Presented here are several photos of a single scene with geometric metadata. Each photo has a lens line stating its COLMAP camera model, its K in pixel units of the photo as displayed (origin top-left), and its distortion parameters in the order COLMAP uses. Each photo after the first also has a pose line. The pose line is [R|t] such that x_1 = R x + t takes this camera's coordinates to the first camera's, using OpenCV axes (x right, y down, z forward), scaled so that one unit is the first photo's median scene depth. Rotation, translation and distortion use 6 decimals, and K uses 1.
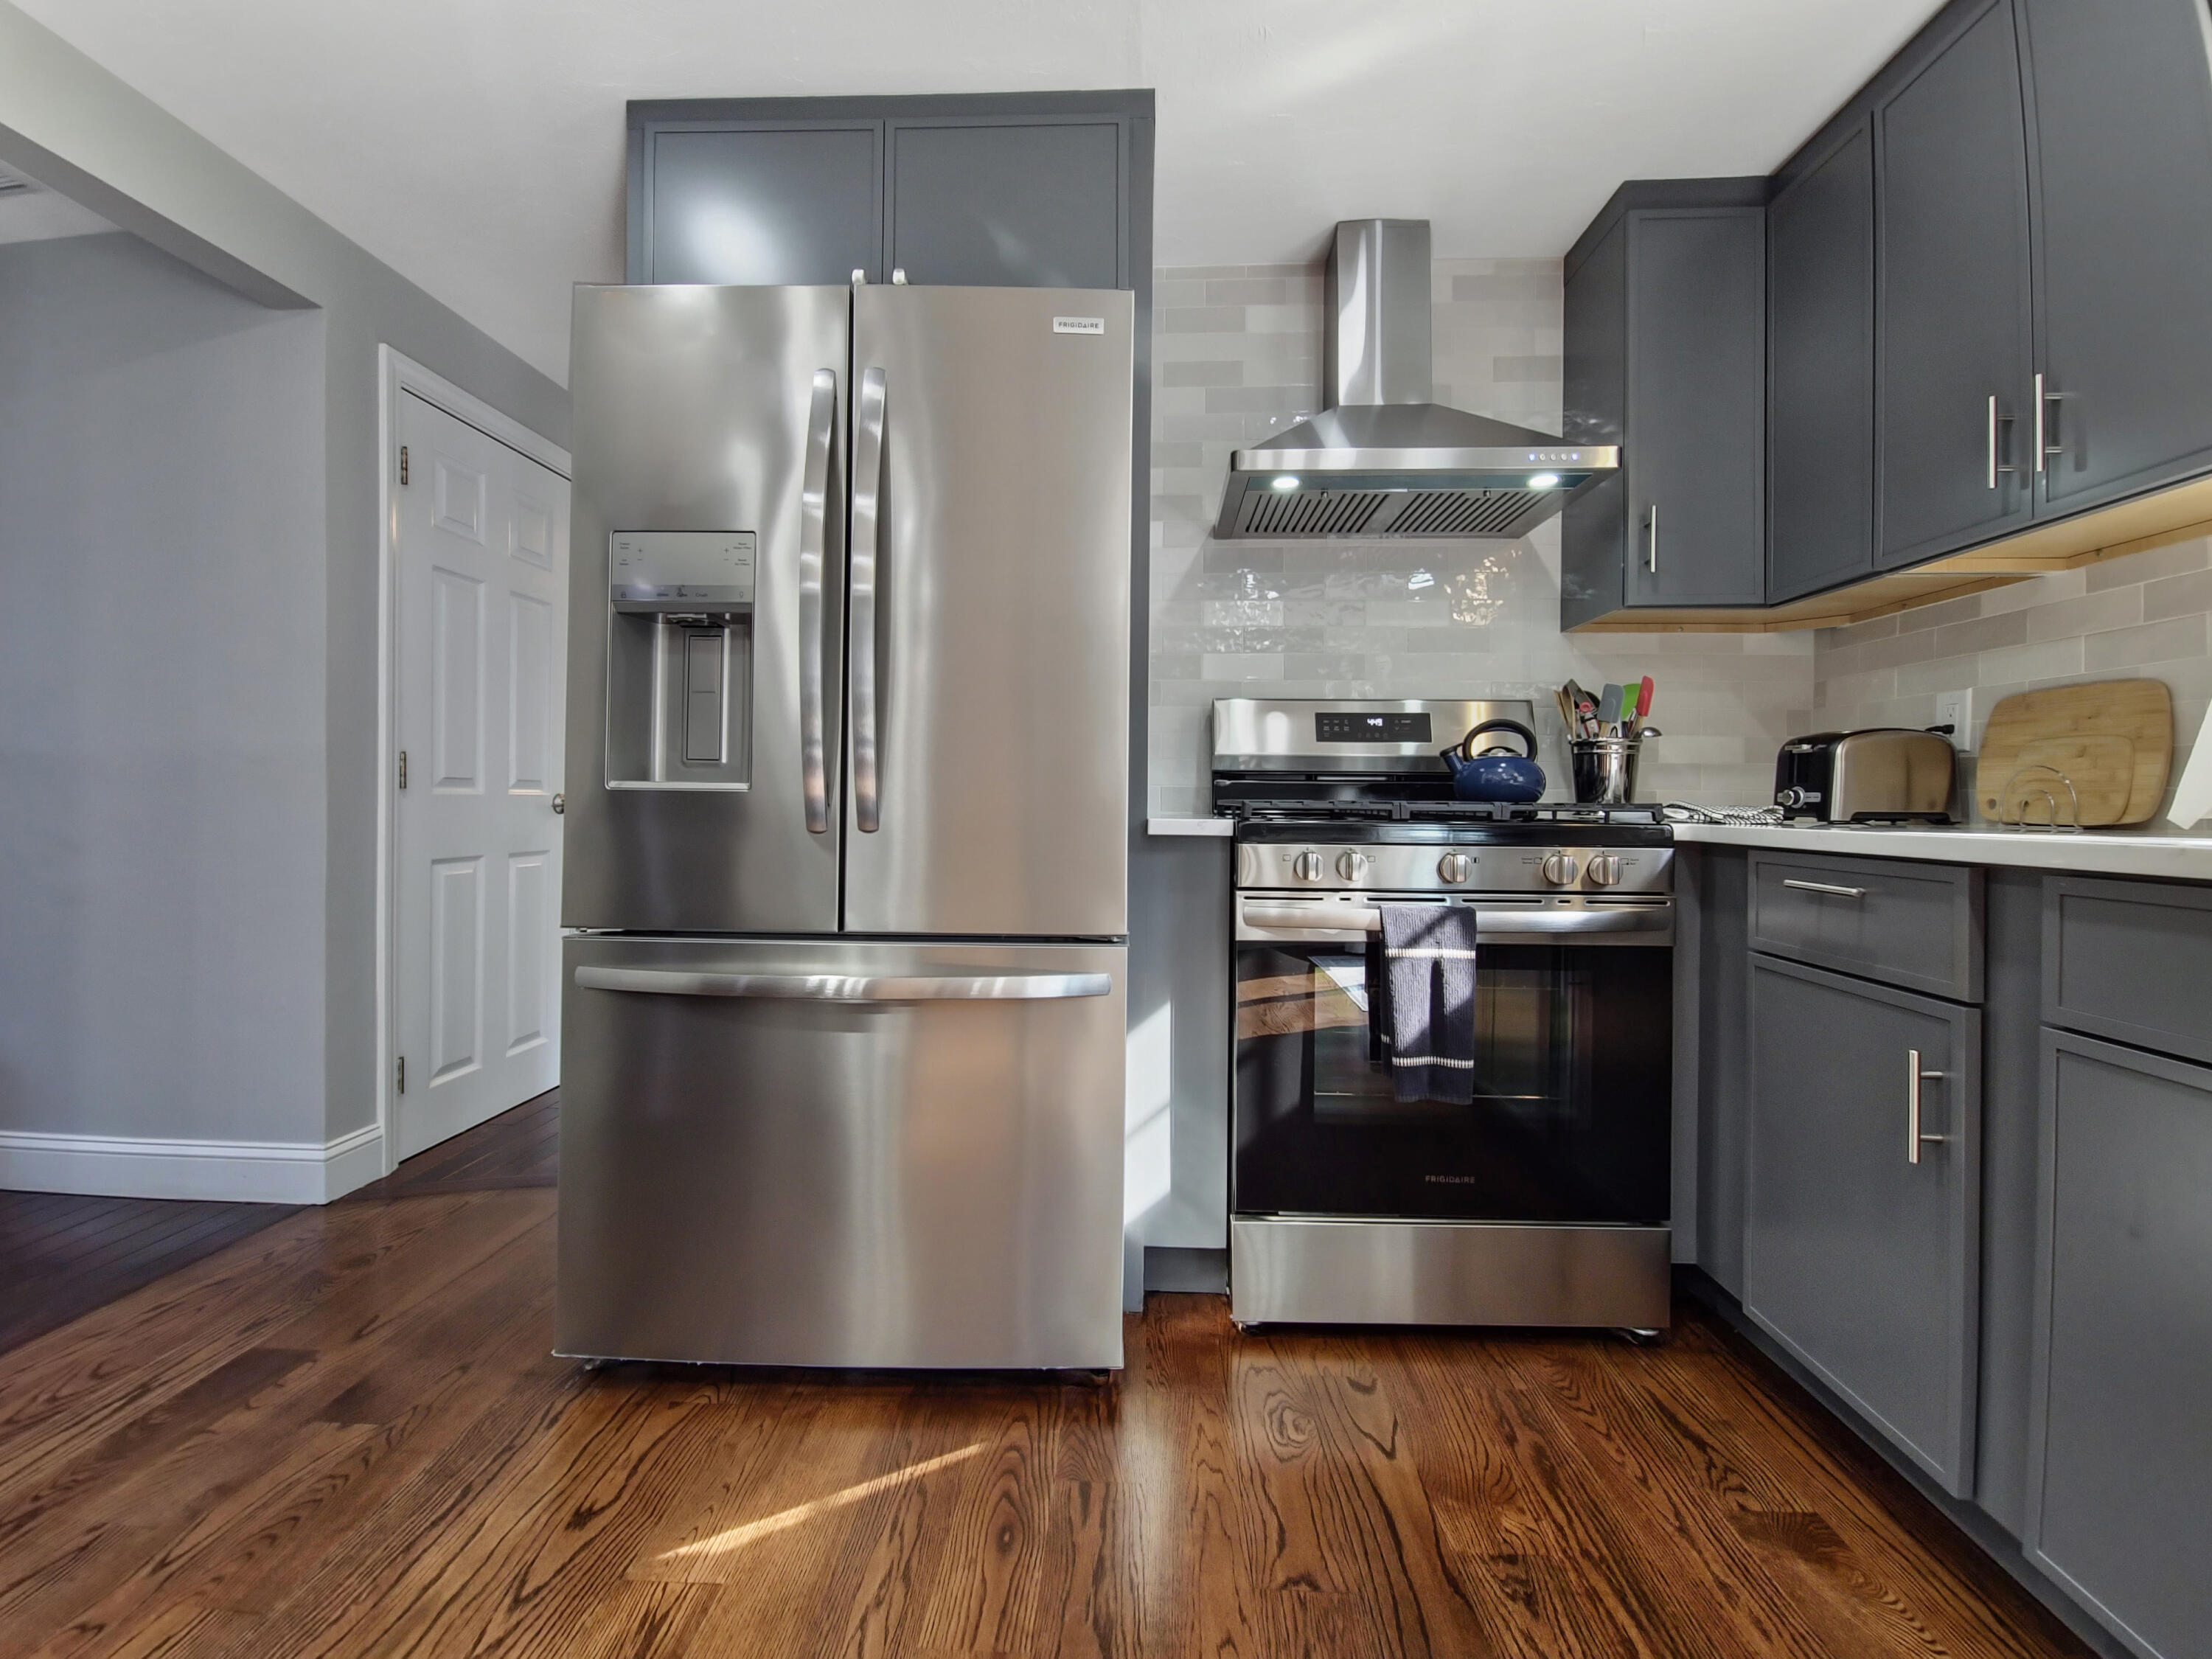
lens RADIAL K [[891.5, 0, 1106.0], [0, 891.5, 829.5], [0, 0, 1]] dist [0.000310, 0.000026]
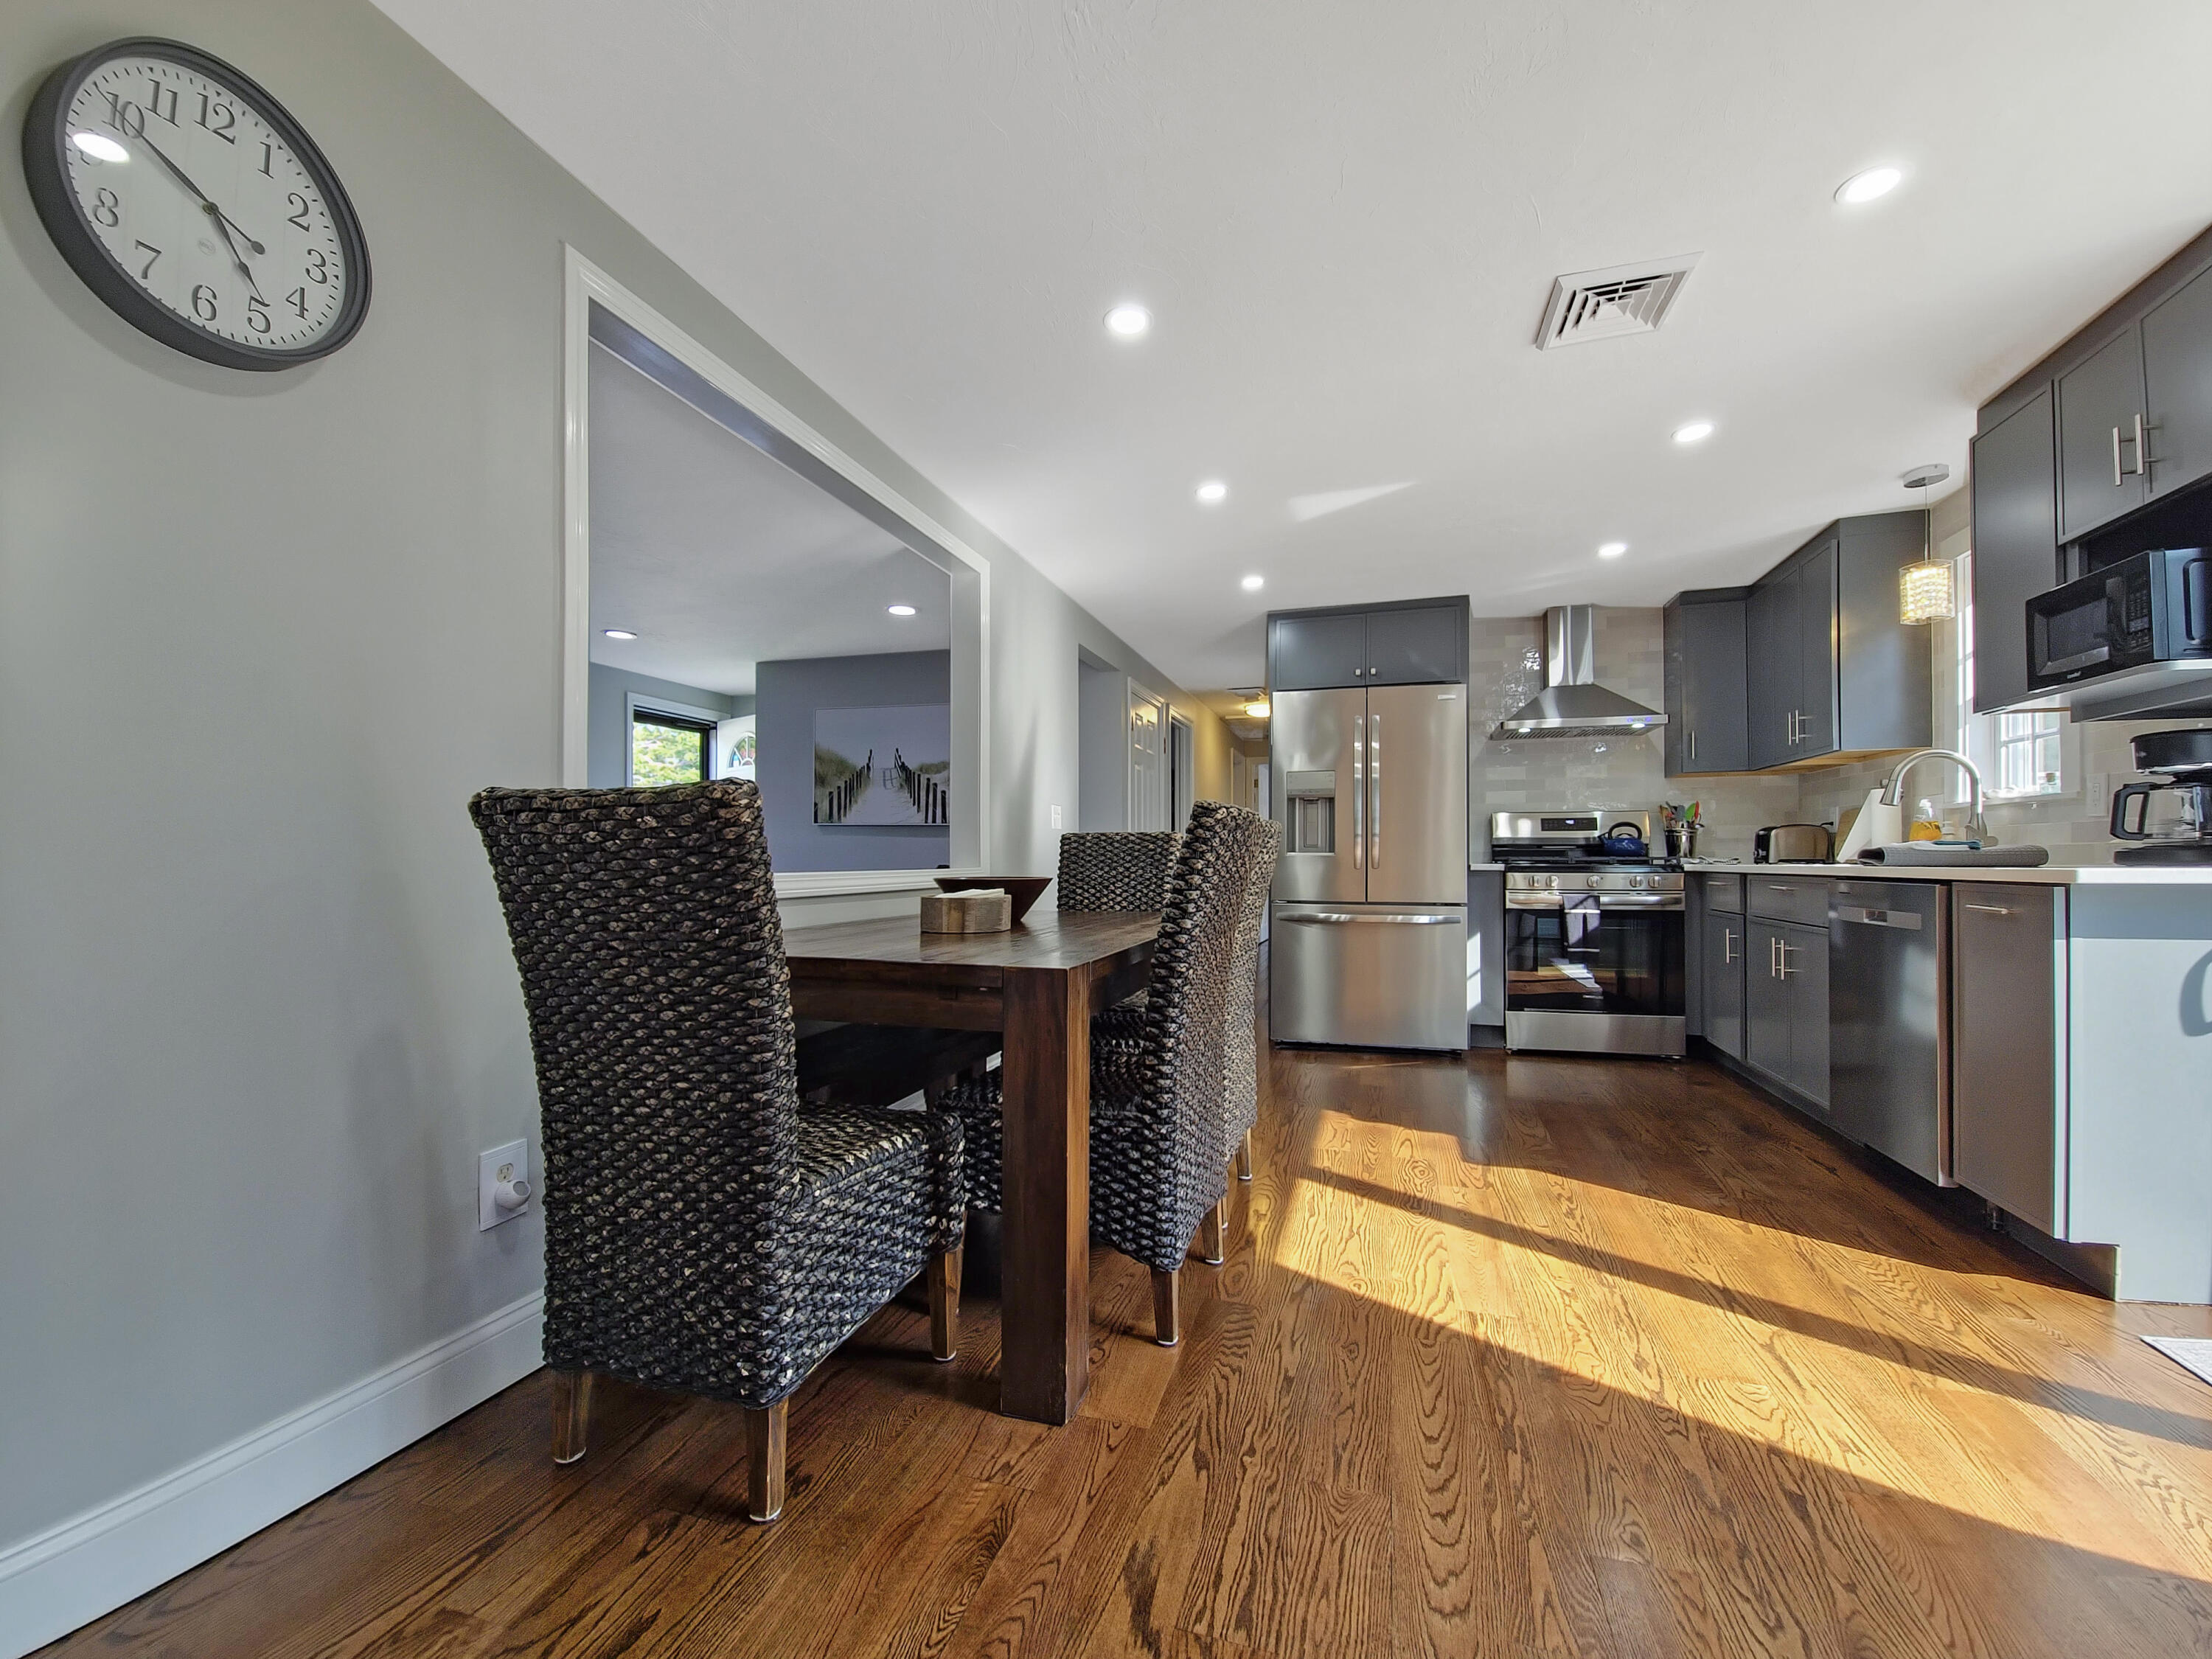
lens RADIAL K [[893.1, 0, 1108.4], [0, 893.1, 864.0], [0, 0, 1]] dist [-0.000277, -0.000020]
pose [[0.966106, -0.008816, -0.257995, -0.306107], [0.000445, 0.999472, -0.032490, 0.073732], [0.258145, 0.031274, 0.965600, -1.853651]]
